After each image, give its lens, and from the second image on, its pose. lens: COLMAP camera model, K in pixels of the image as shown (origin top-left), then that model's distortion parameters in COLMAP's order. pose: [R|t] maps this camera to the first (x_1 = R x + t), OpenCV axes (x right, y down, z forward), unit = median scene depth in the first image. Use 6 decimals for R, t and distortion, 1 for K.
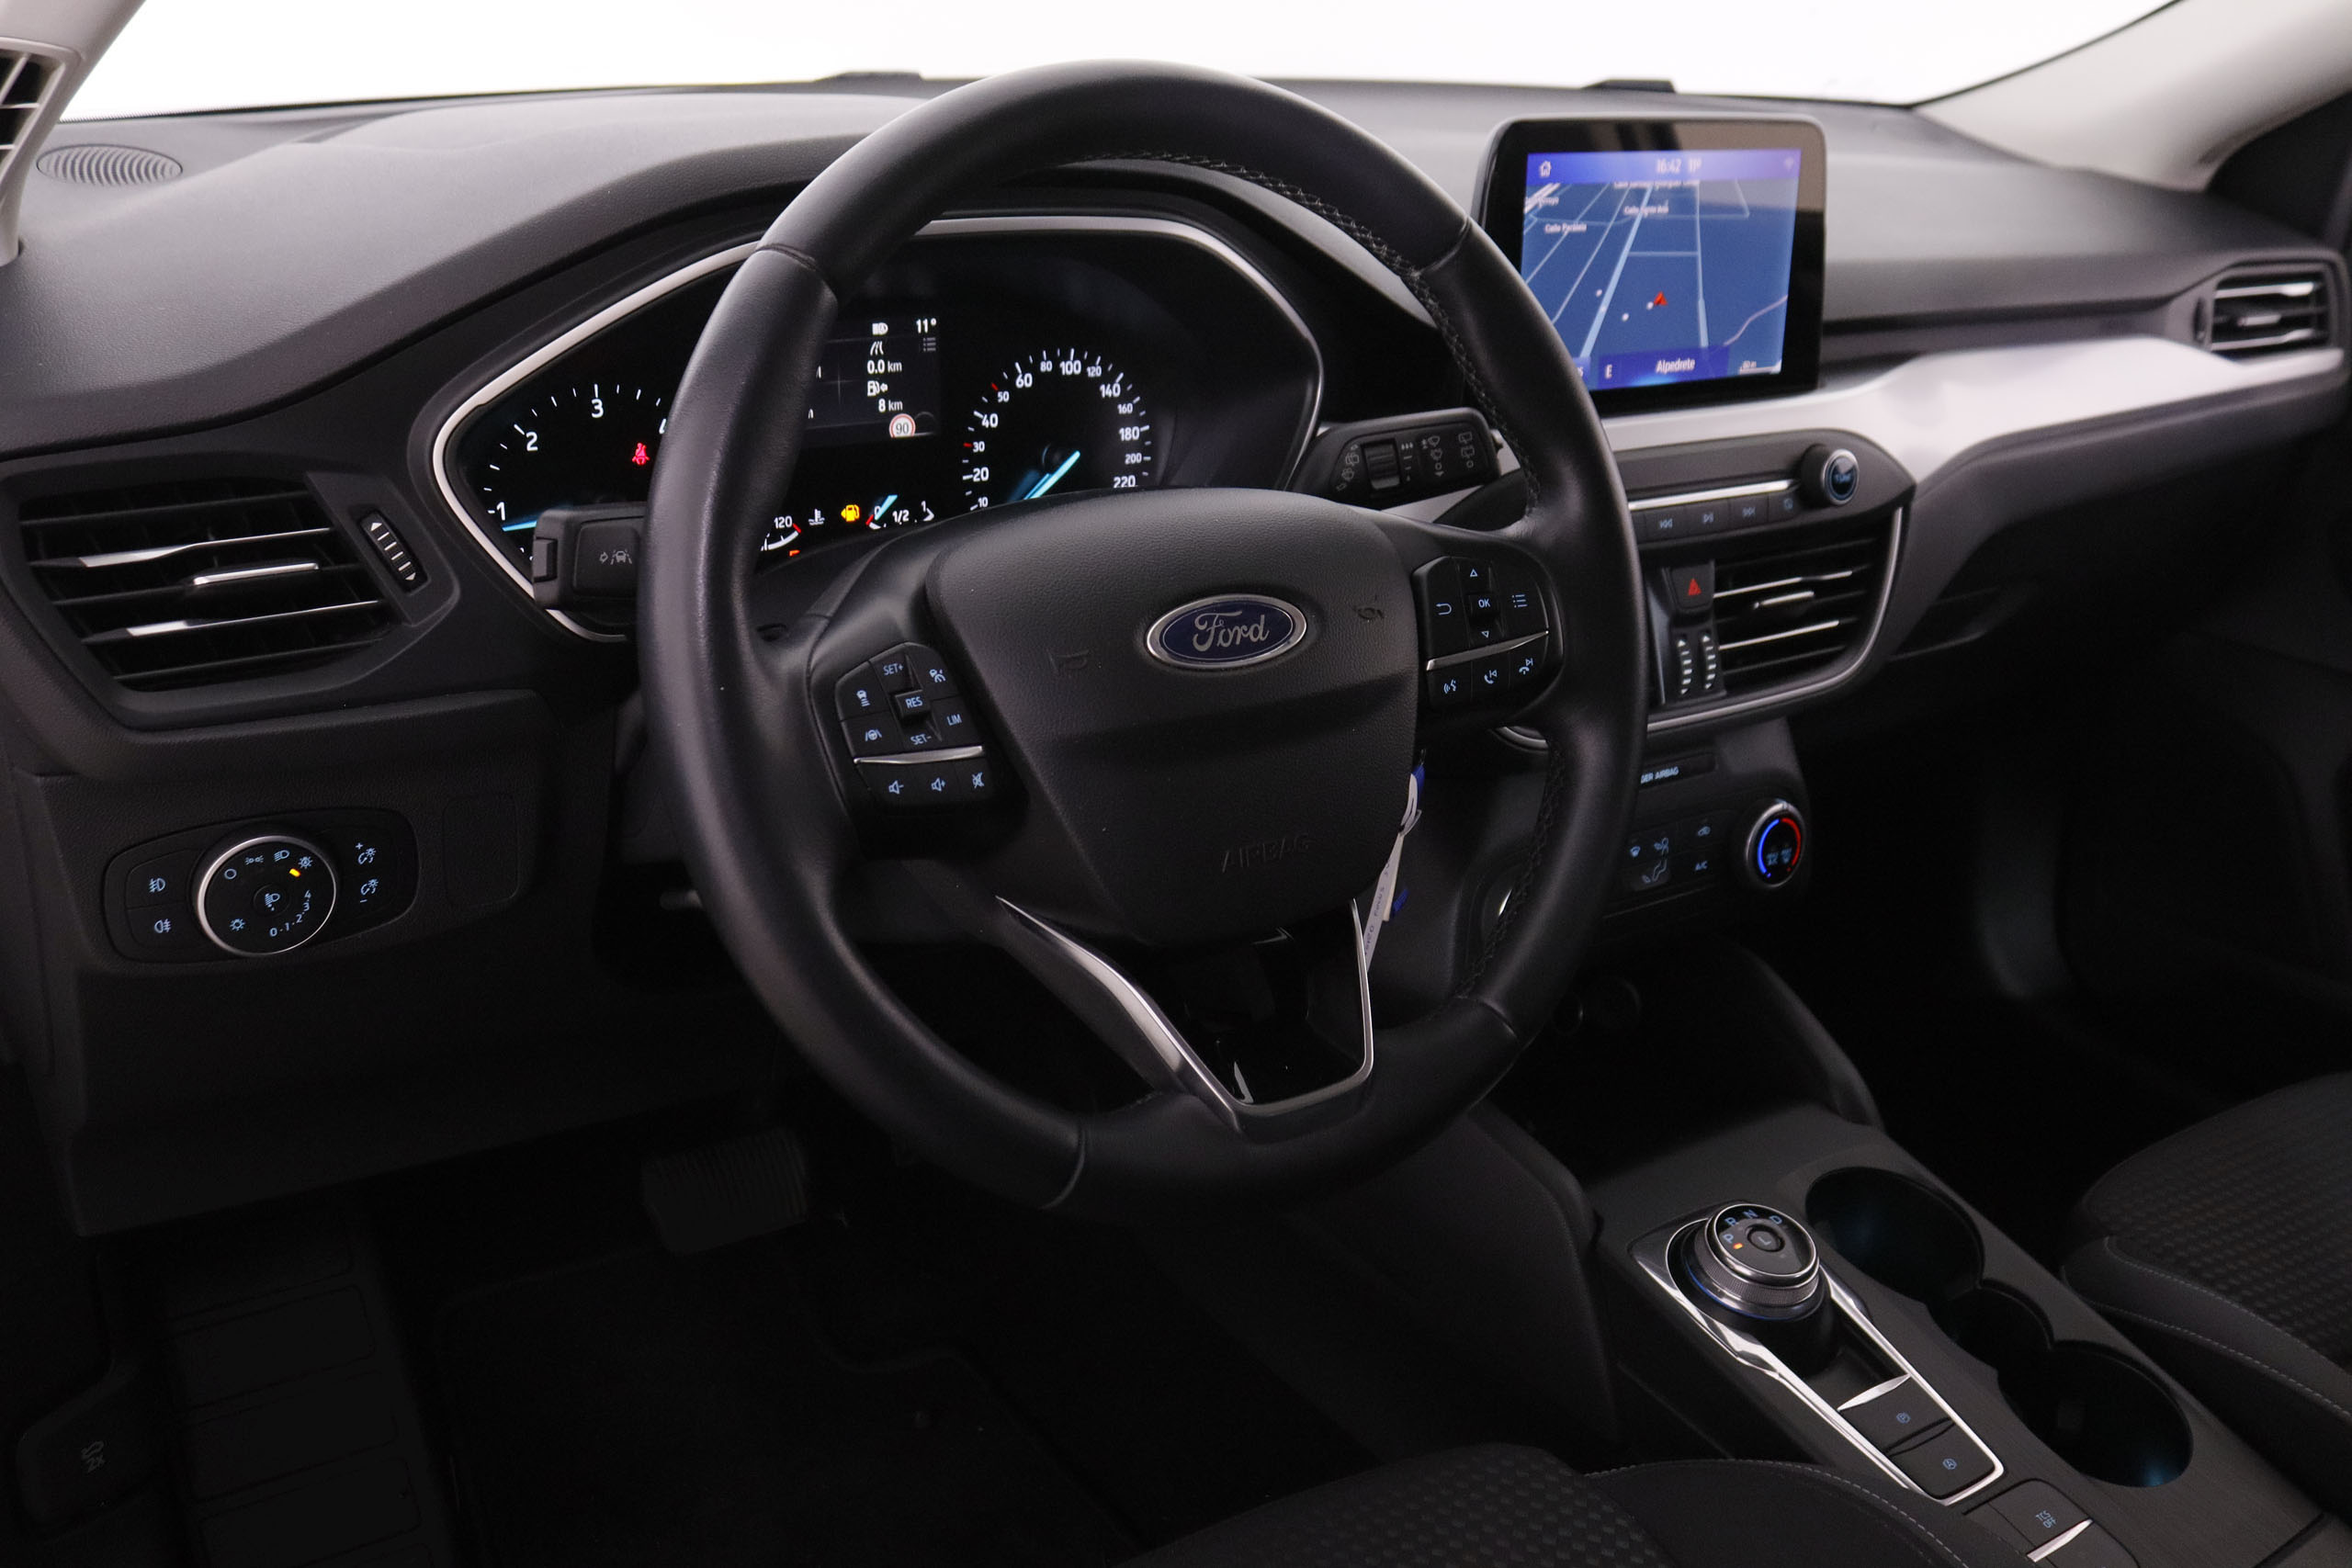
lens RADIAL K [[2208.2, 0, 1176.0], [0, 2208.2, 784.0], [0, 0, 1]] dist [-0.117400, 0.023016]
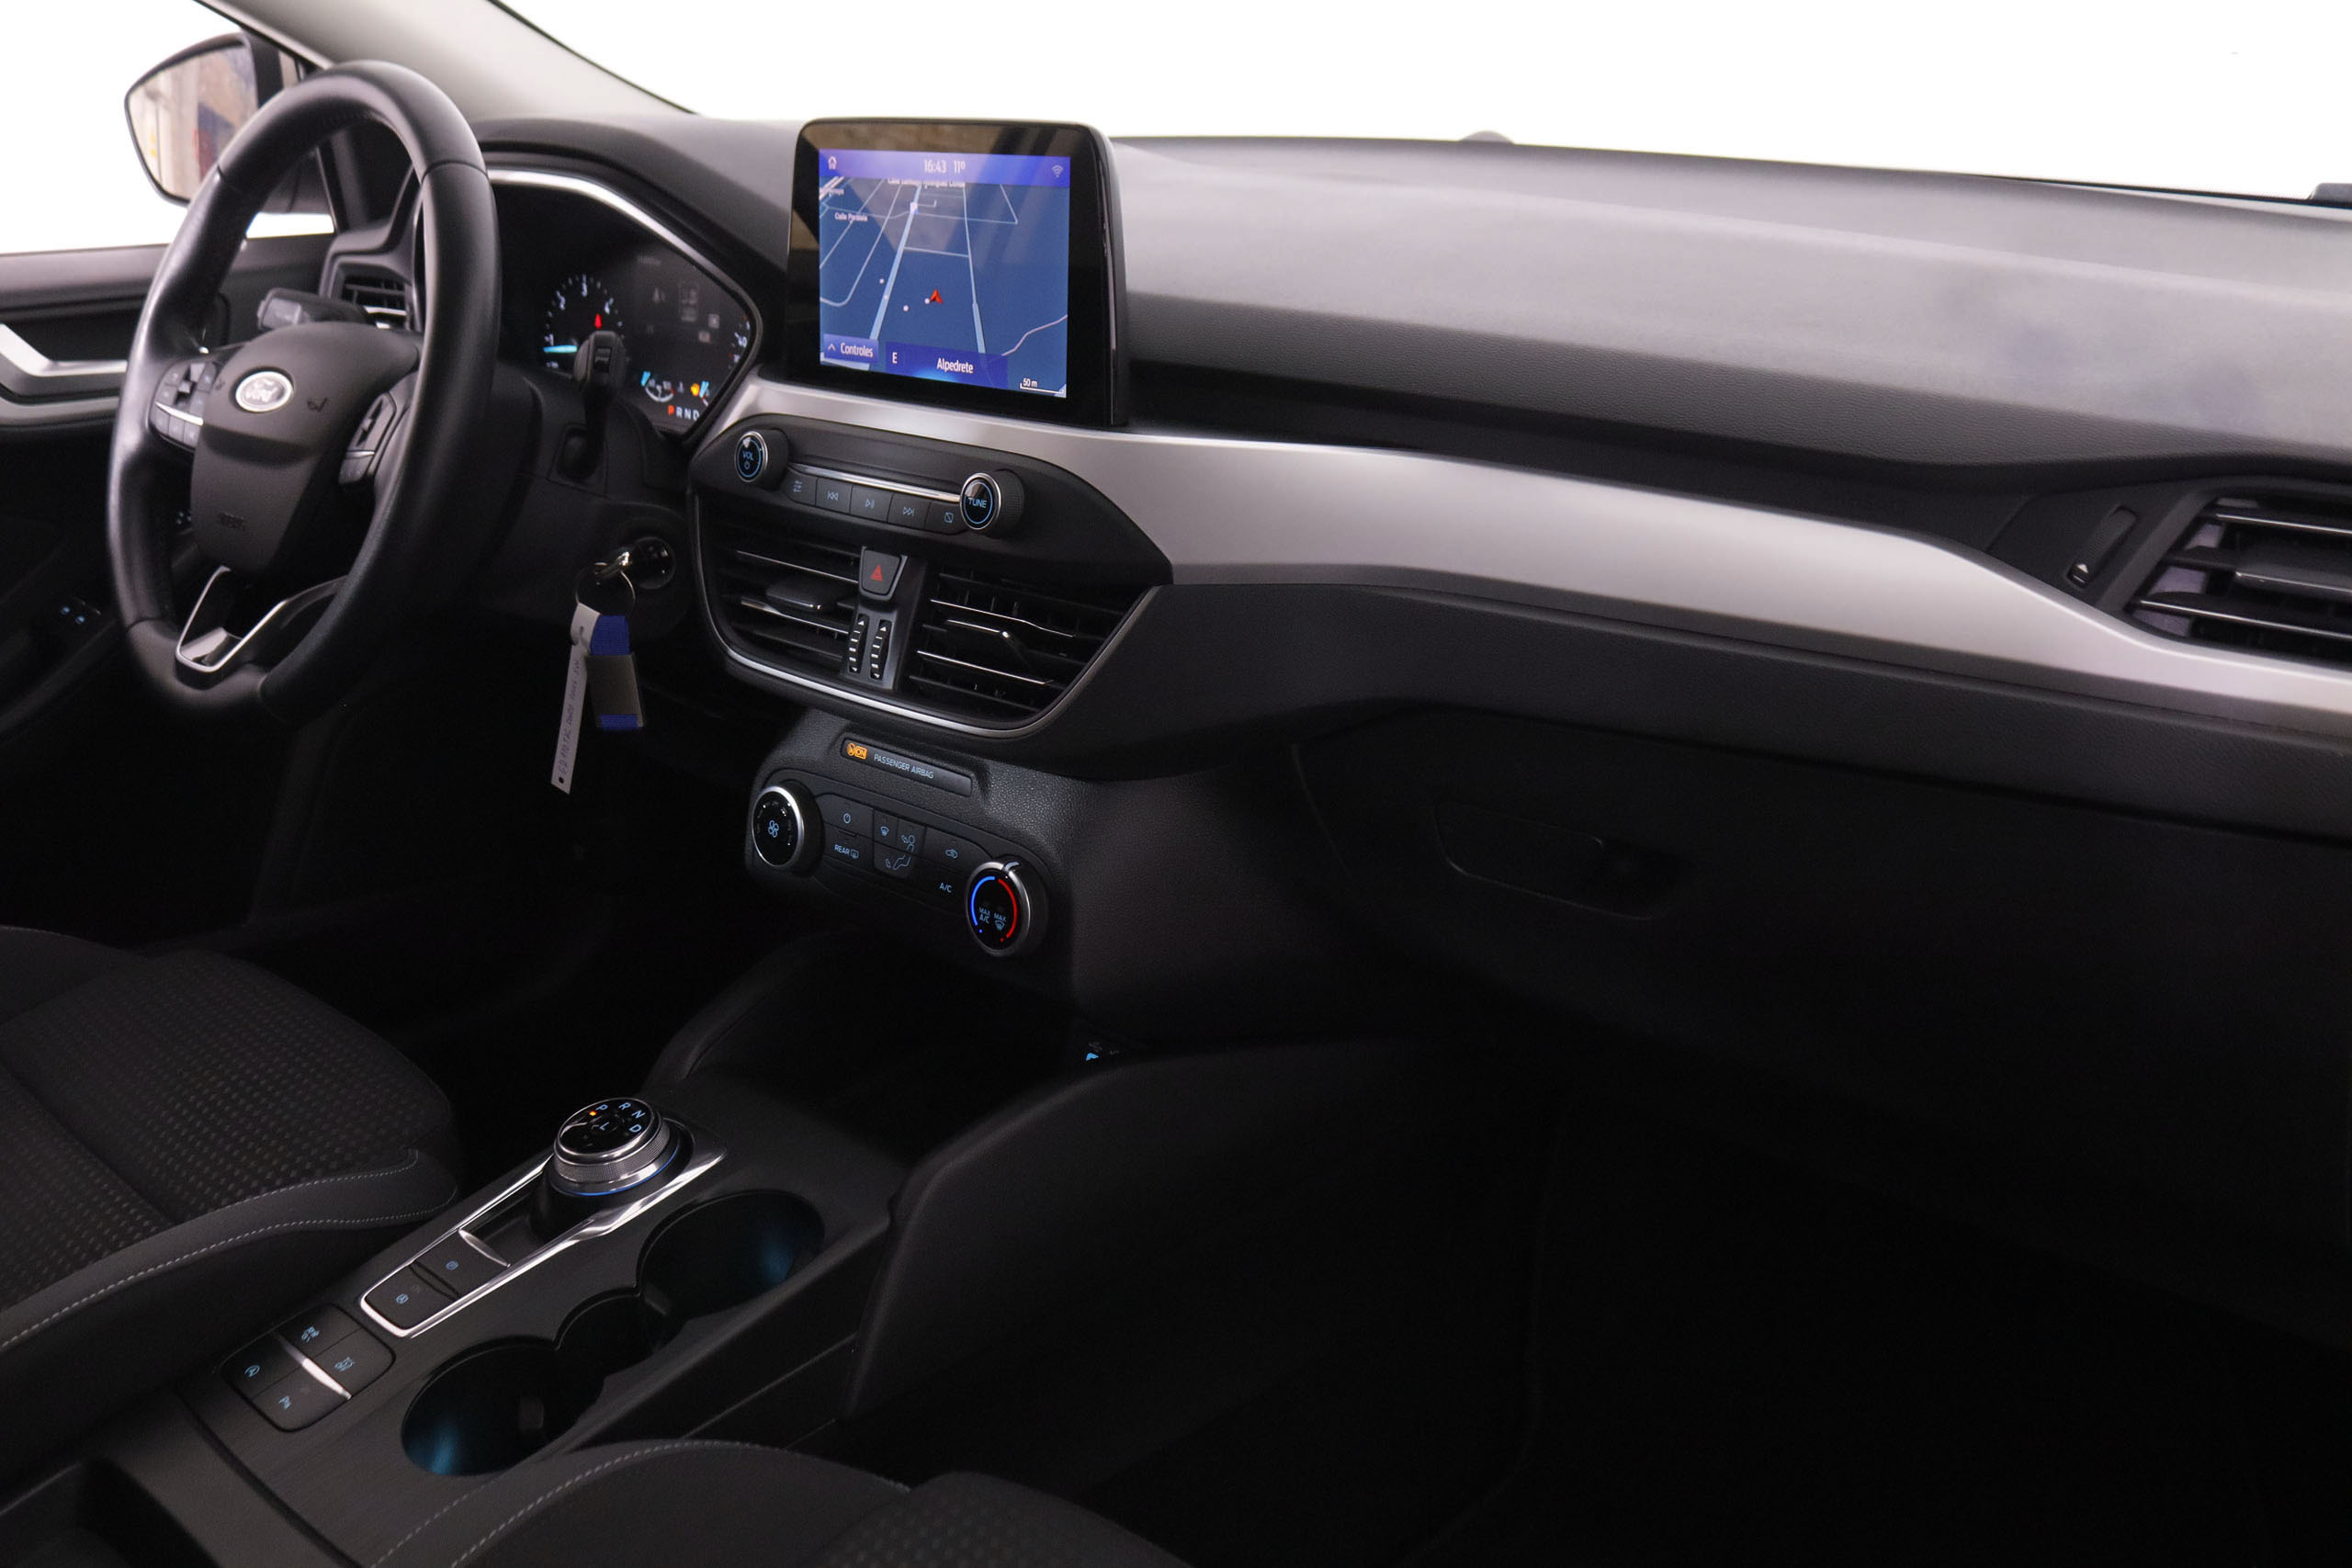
lens RADIAL K [[2208.2, 0, 1176.0], [0, 2208.2, 784.0], [0, 0, 1]] dist [-0.117400, 0.023016]
pose [[0.227422, 0.260253, -0.938375, 1.352452], [-0.357627, 0.918611, 0.168097, -0.238763], [0.905749, 0.297360, 0.301986, 0.911202]]
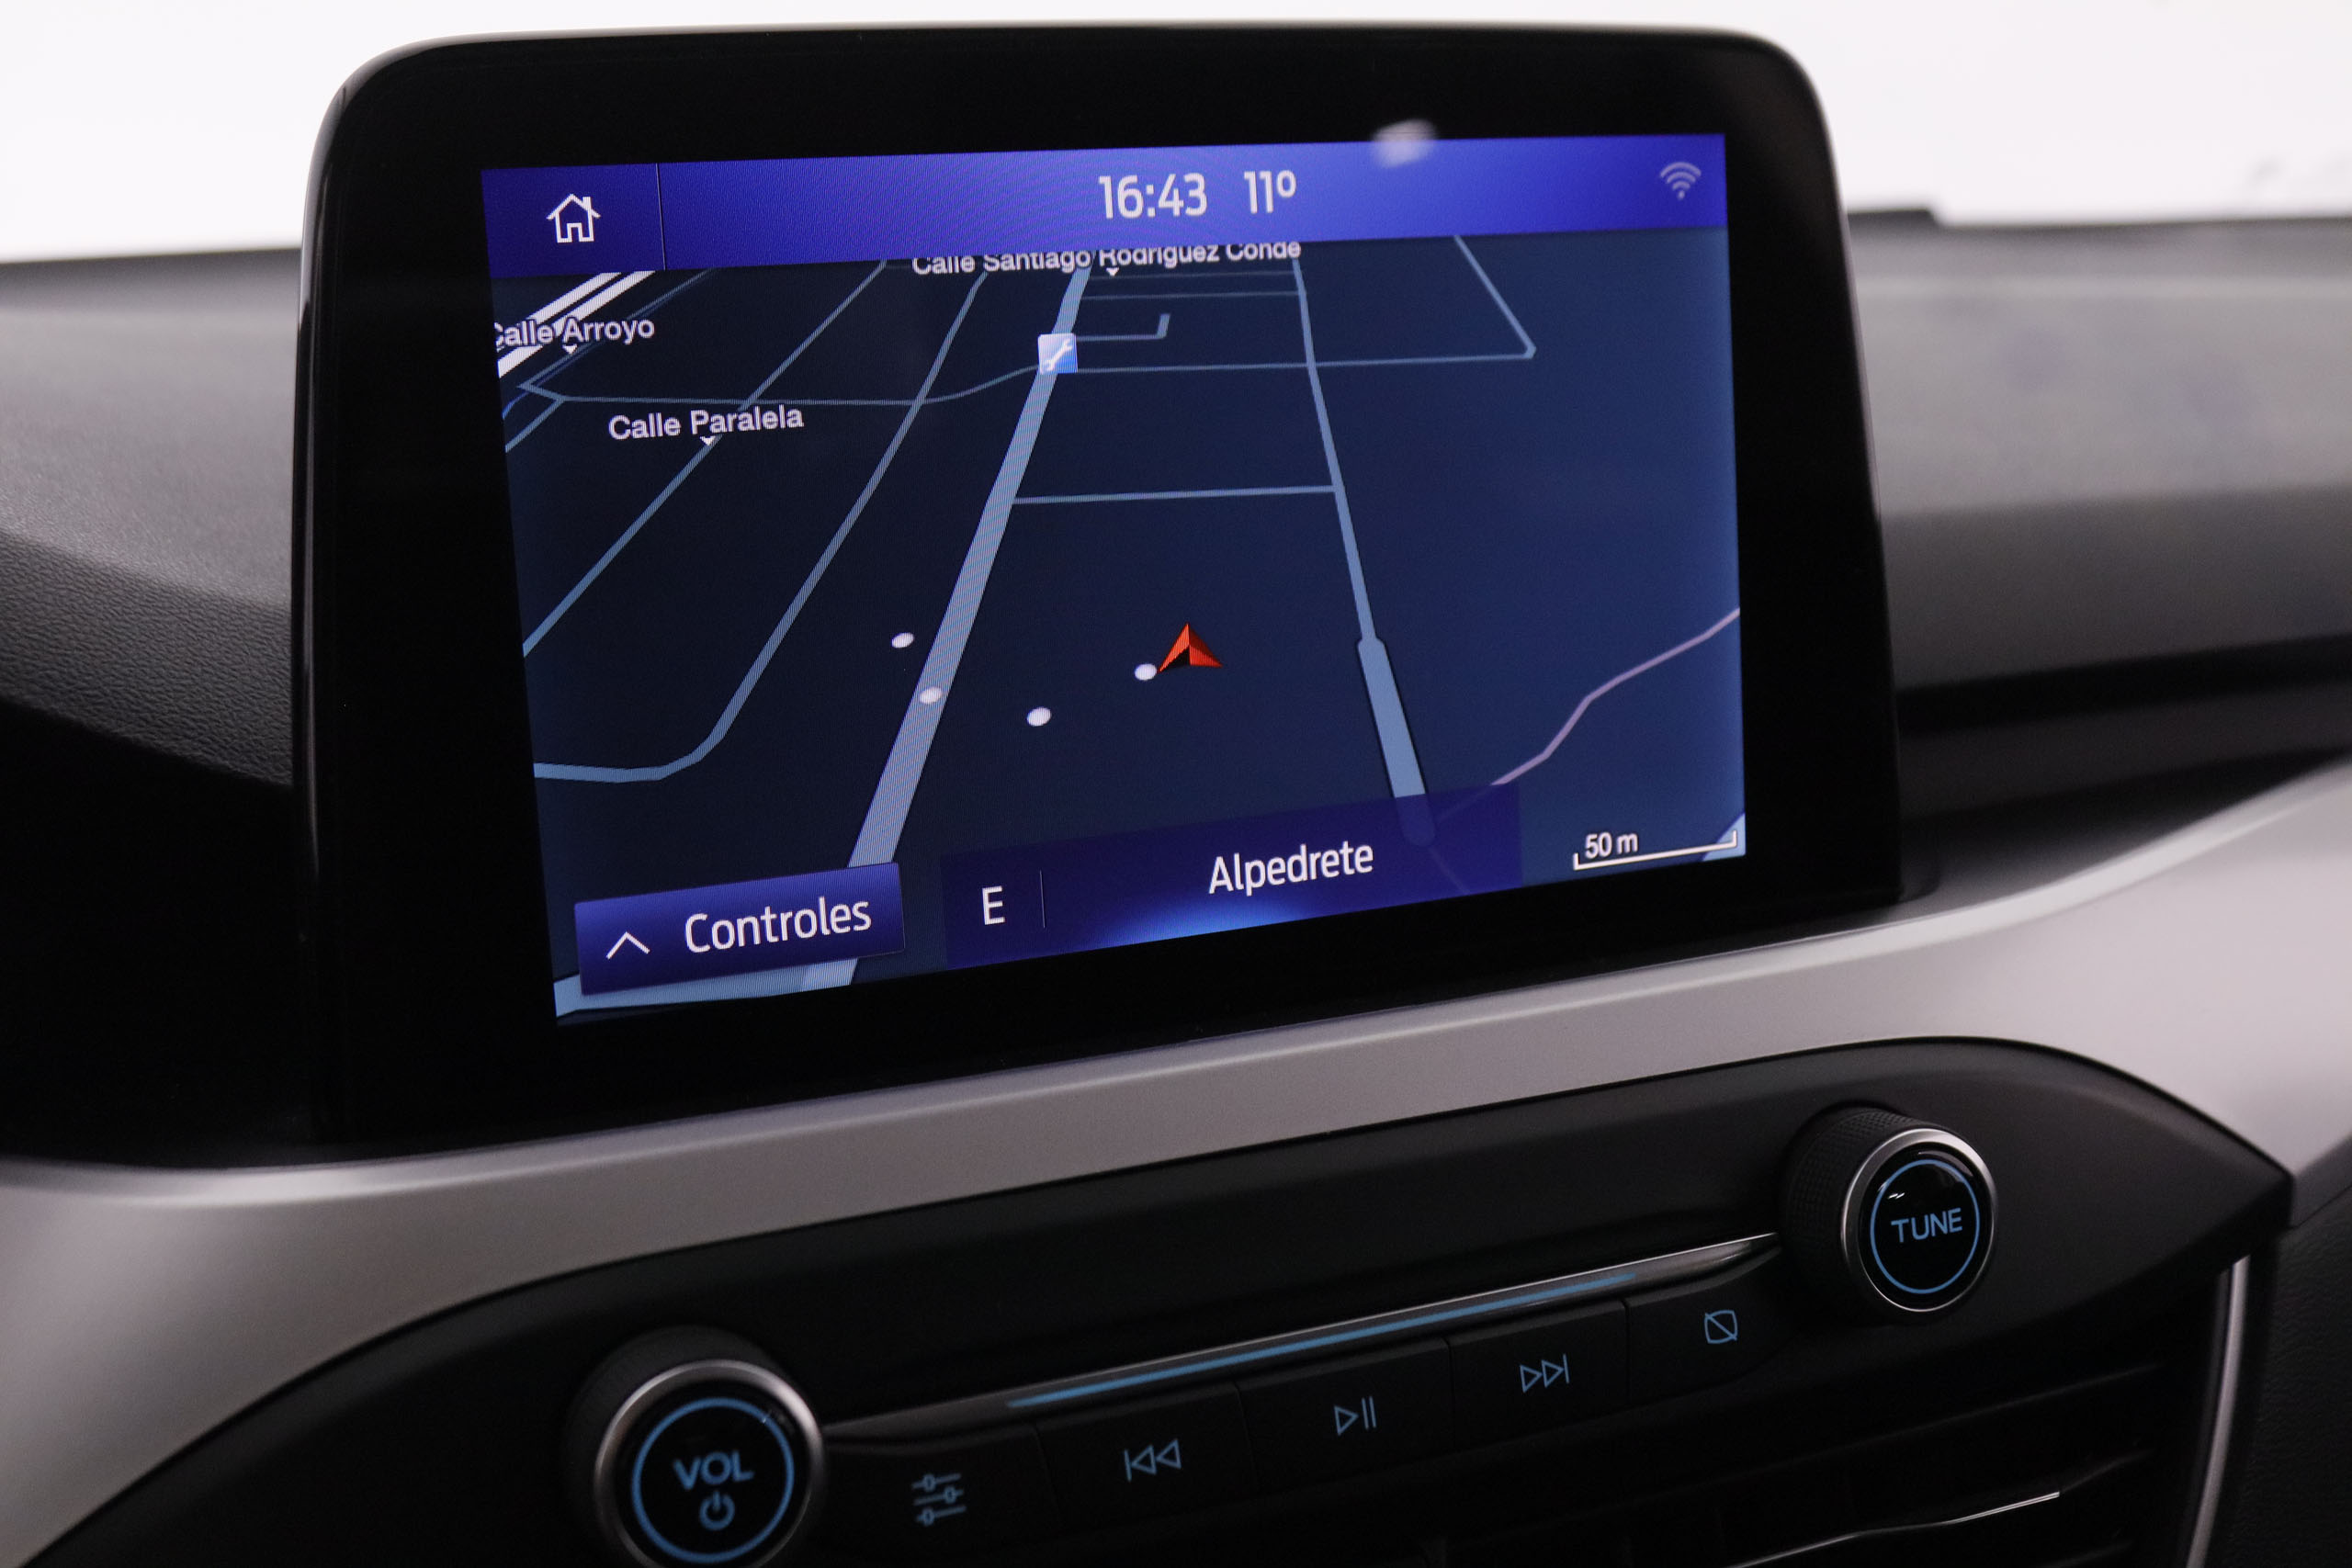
lens RADIAL K [[2717.9, 0, 1176.0], [0, 2717.9, 784.0], [0, 0, 1]] dist [-0.097536, 0.009230]
pose [[0.977331, -0.038045, -0.208270, 0.313203], [0.000617, 0.984229, -0.176898, -0.148366], [0.211715, 0.172759, 0.961941, 0.692366]]
